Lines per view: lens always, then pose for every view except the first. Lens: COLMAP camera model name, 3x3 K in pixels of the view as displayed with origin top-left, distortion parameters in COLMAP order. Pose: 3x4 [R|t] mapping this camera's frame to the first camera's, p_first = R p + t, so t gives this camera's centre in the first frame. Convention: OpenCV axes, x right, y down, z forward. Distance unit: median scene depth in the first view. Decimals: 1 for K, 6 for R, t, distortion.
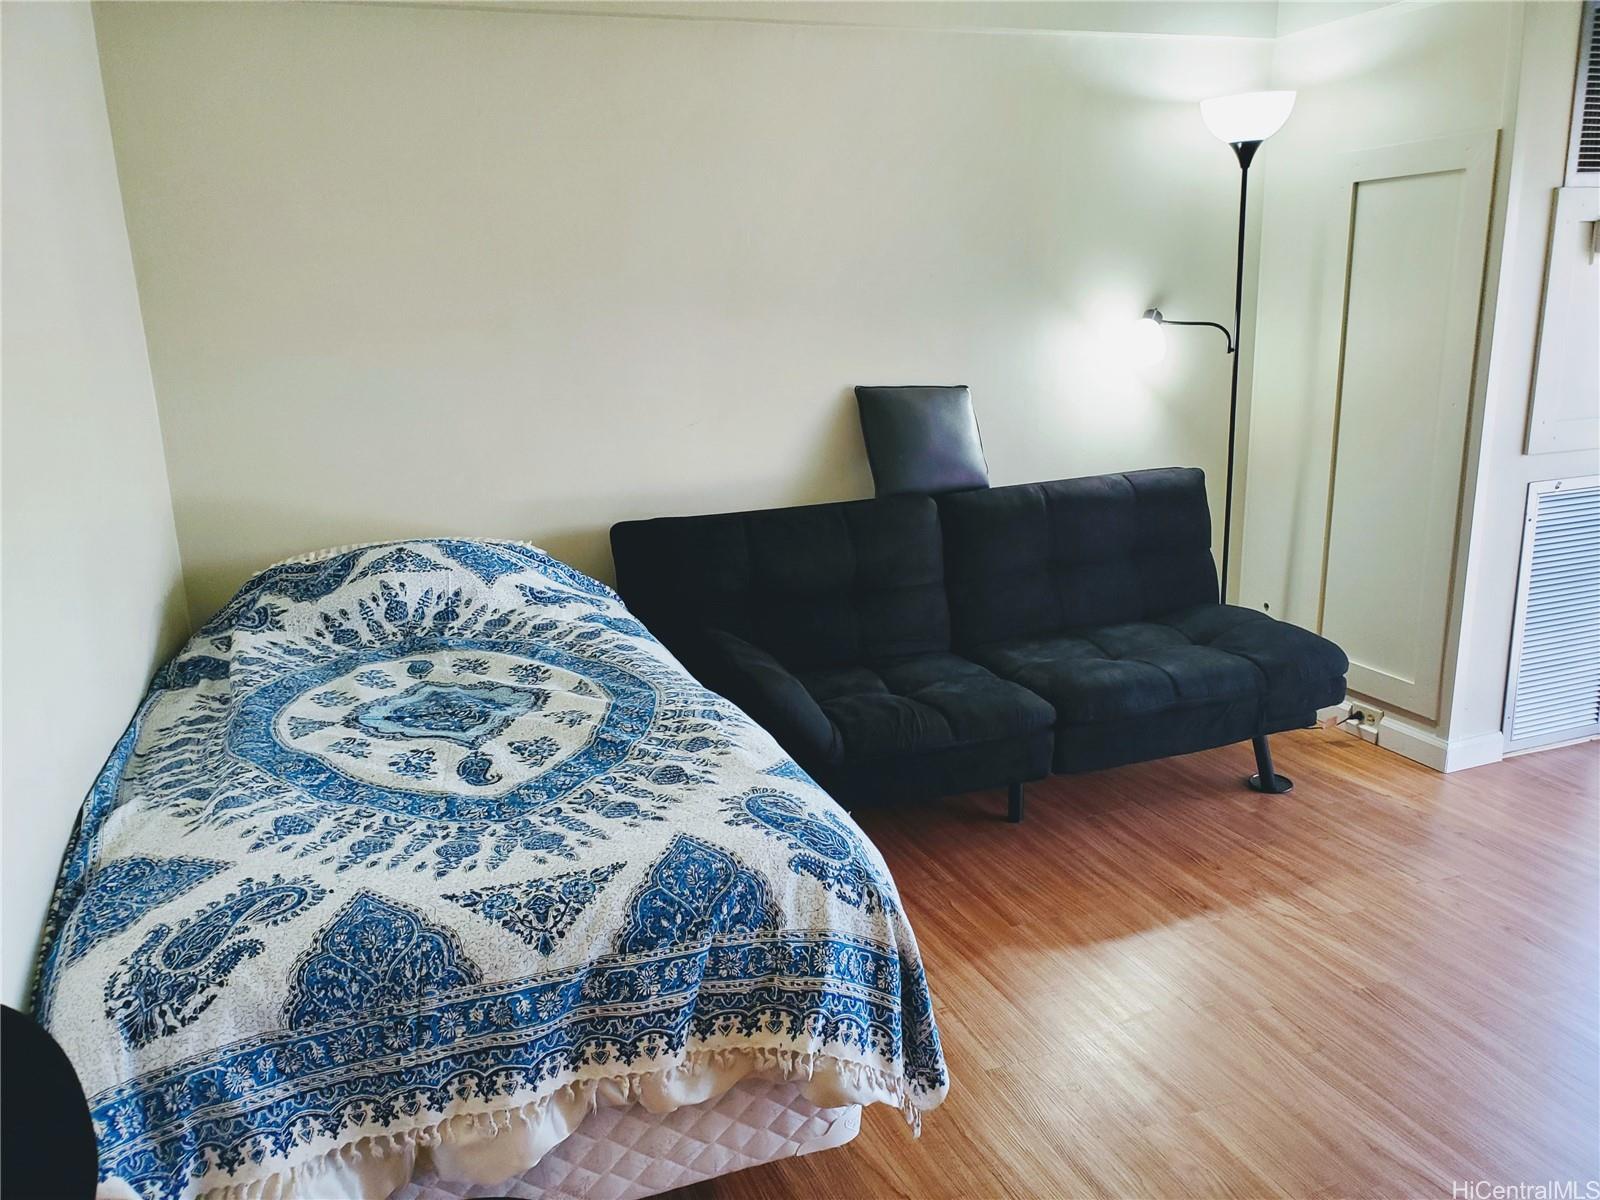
lens RADIAL K [[1237.6, 0, 802.3], [0, 1237.6, 609.9], [0, 0, 1]] dist [-0.001614, -0.005715]
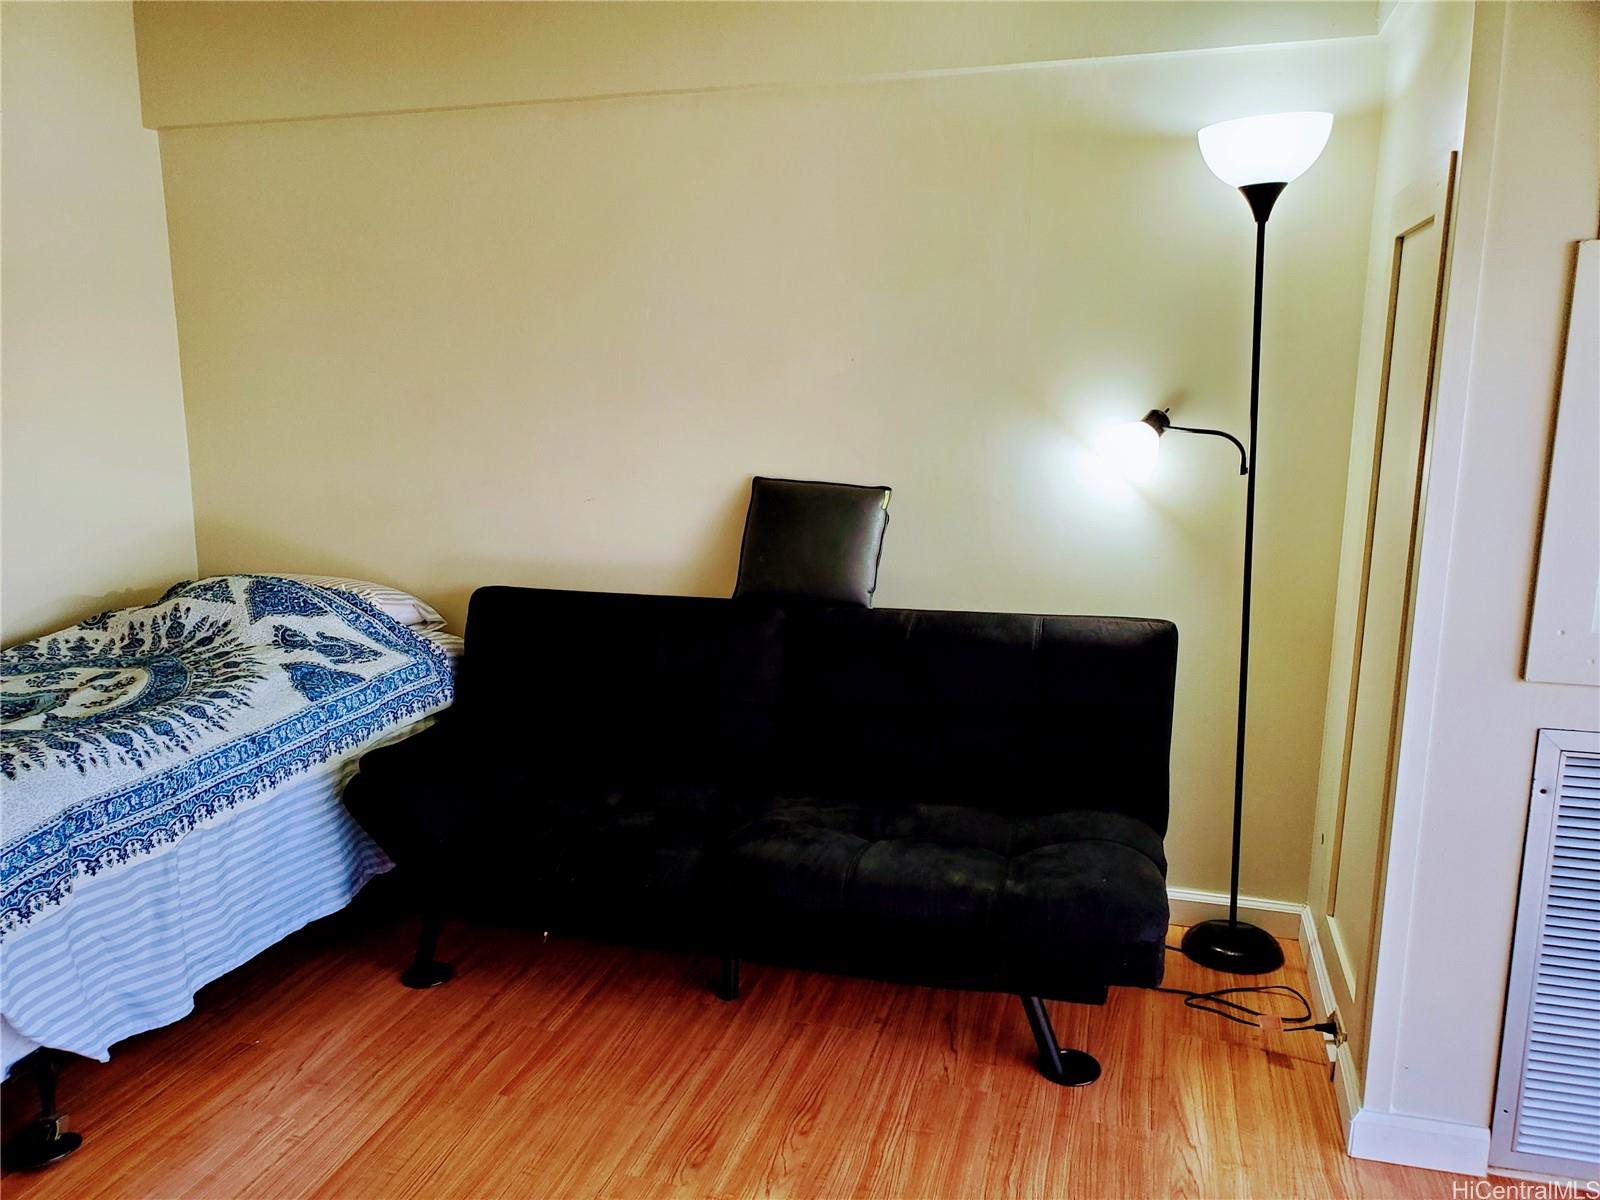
lens RADIAL K [[1237.6, 0, 792.1], [0, 1237.6, 612.7], [0, 0, 1]] dist [-0.001614, -0.005715]
pose [[0.795844, 0.147352, -0.587298, 0.613588], [-0.174285, 0.984635, 0.010869, -0.097164], [0.579876, 0.093707, 0.809298, 0.291314]]
